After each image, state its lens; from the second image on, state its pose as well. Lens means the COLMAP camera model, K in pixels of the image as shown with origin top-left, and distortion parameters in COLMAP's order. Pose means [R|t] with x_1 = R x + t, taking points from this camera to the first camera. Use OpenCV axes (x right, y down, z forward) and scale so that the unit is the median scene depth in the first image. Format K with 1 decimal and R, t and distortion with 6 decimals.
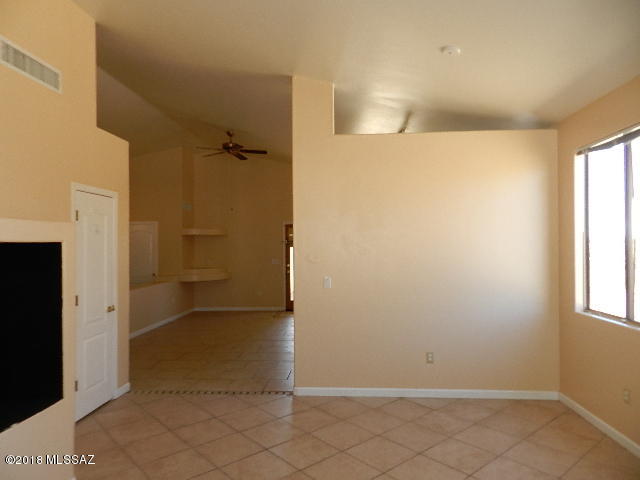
lens RADIAL K [[429.7, 0, 320.0], [0, 429.7, 240.0], [0, 0, 1]] dist [0.016563, -0.005803]
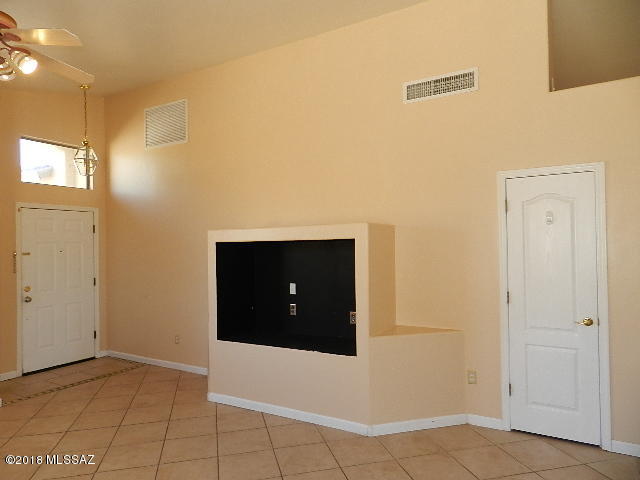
lens RADIAL K [[429.7, 0, 320.0], [0, 429.7, 240.0], [0, 0, 1]] dist [0.016563, -0.005803]
pose [[-0.454734, -0.017268, -0.890460, 0.480908], [0.030905, 0.998904, -0.035153, 0.041027], [0.890091, -0.043506, -0.453702, 1.149040]]
